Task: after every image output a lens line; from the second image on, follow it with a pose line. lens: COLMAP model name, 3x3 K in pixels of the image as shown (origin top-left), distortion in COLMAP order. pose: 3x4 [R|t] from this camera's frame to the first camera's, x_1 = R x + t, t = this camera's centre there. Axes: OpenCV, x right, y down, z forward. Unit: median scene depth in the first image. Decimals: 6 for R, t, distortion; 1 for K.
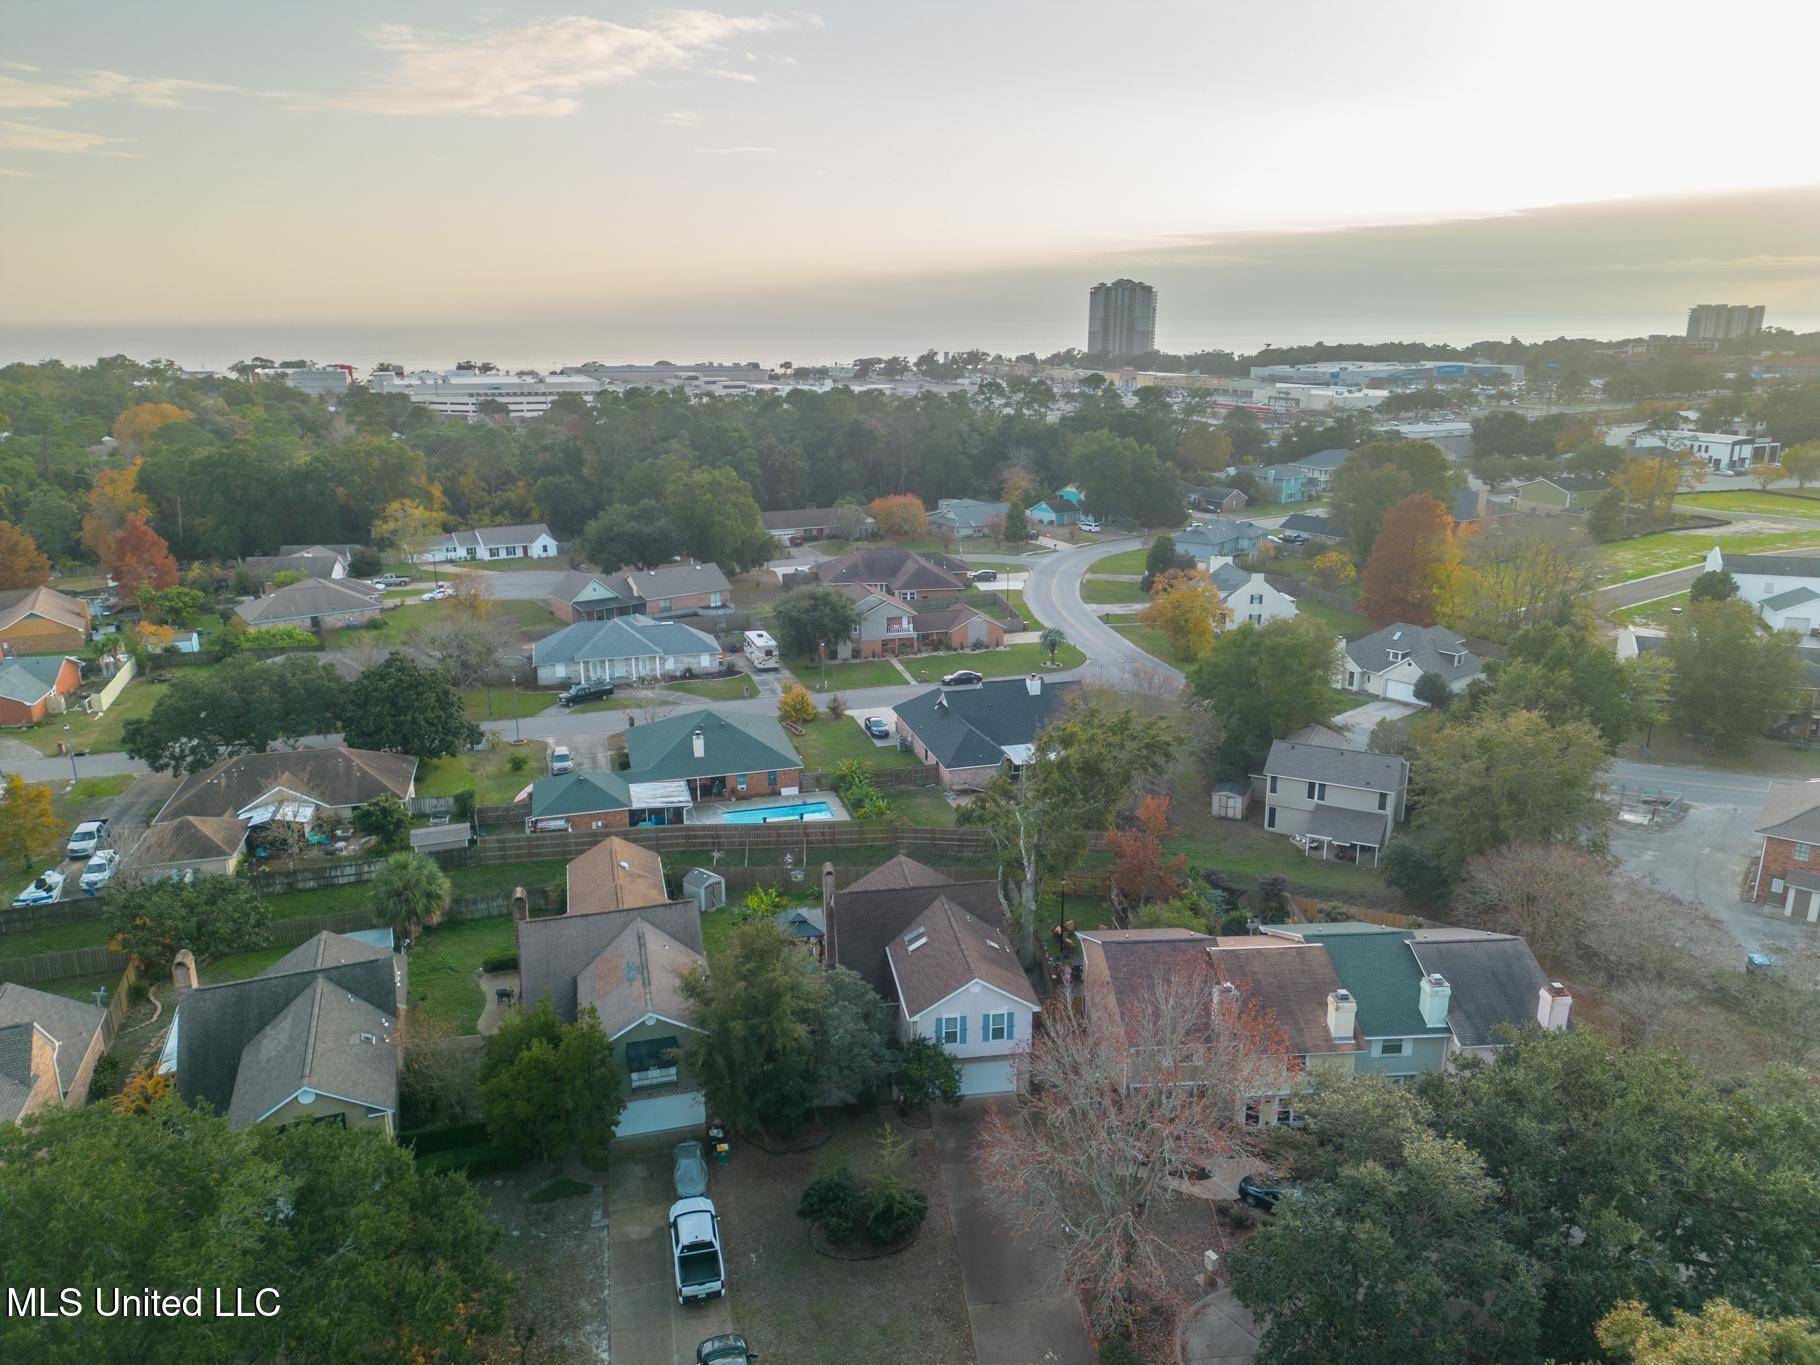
lens RADIAL K [[1307.8, 0, 906.1], [0, 1307.8, 684.7], [0, 0, 1]] dist [0.030784, -0.005583]
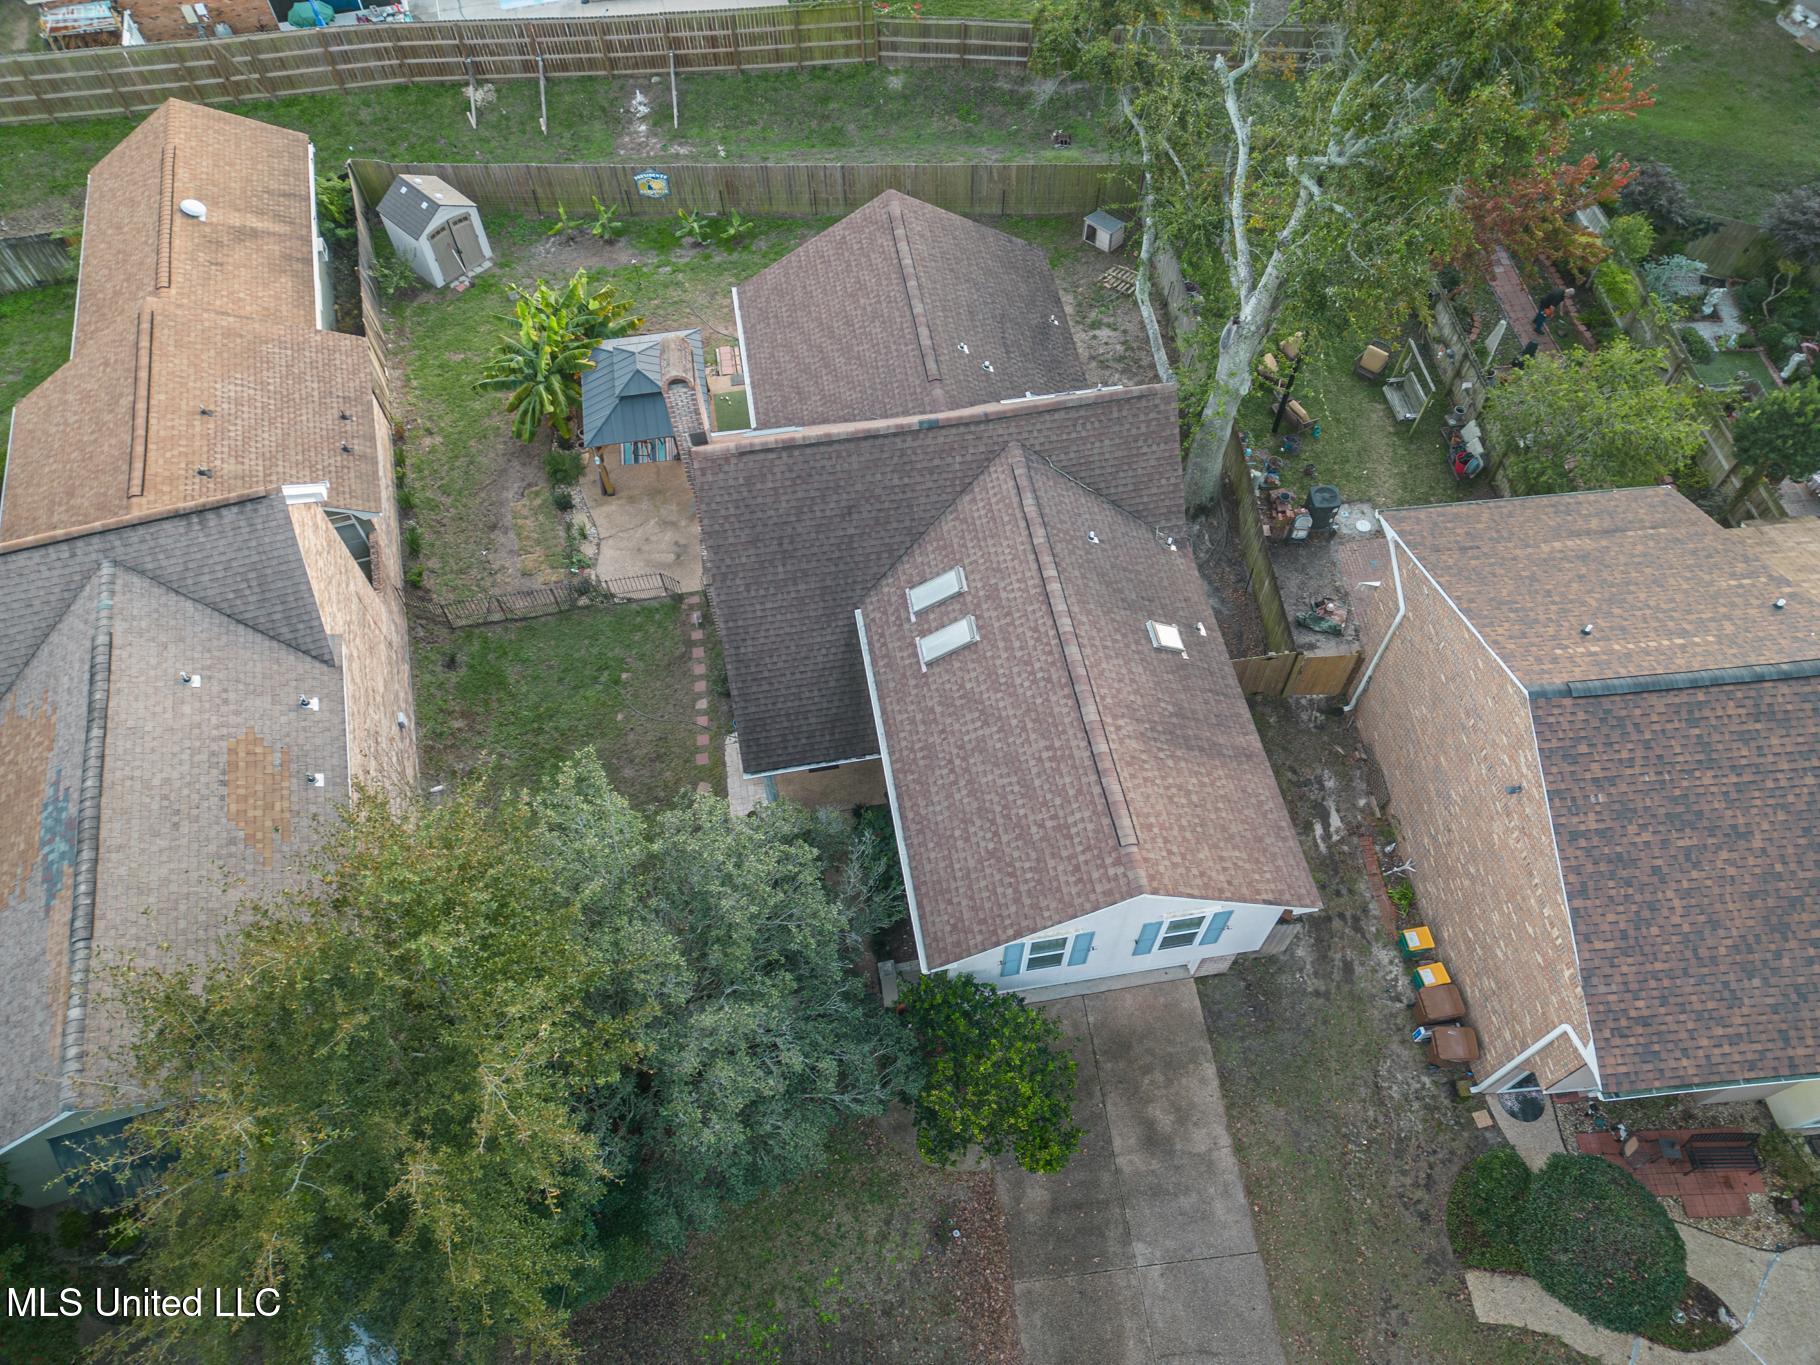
lens RADIAL K [[1307.8, 0, 906.1], [0, 1307.8, 684.7], [0, 0, 1]] dist [0.030784, -0.005583]
pose [[0.999850, -0.016213, -0.006110, 0.000560], [0.016220, 0.751971, 0.658997, -0.012731], [-0.006090, -0.658997, 0.752121, 0.533576]]
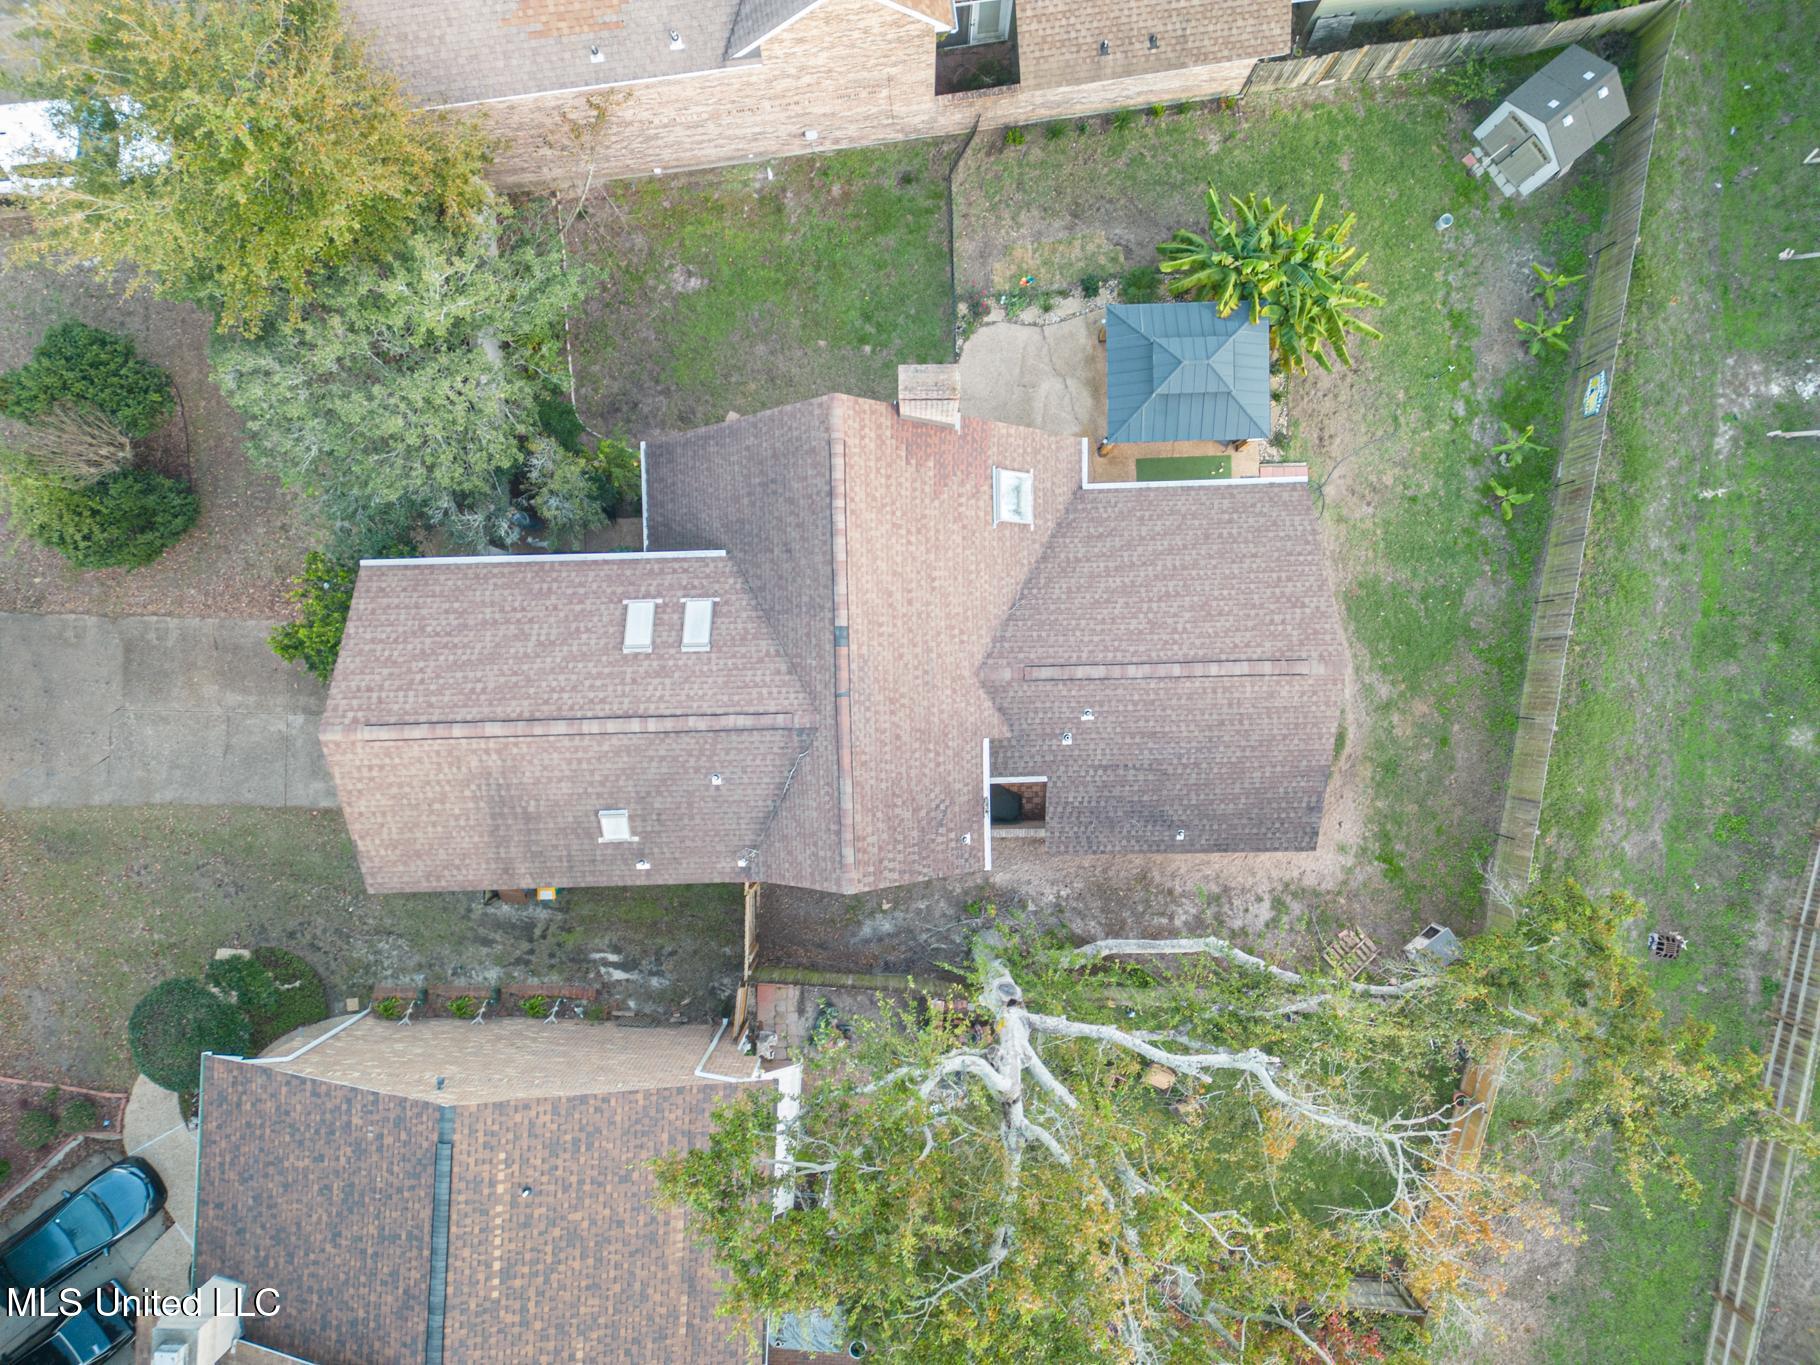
lens RADIAL K [[1307.8, 0, 906.1], [0, 1307.8, 684.7], [0, 0, 1]] dist [0.030784, -0.005583]
pose [[-0.128621, 0.991641, 0.010273, 0.009312], [-0.254920, -0.043072, 0.966002, -0.130750], [0.958370, 0.121629, 0.258329, 0.711752]]
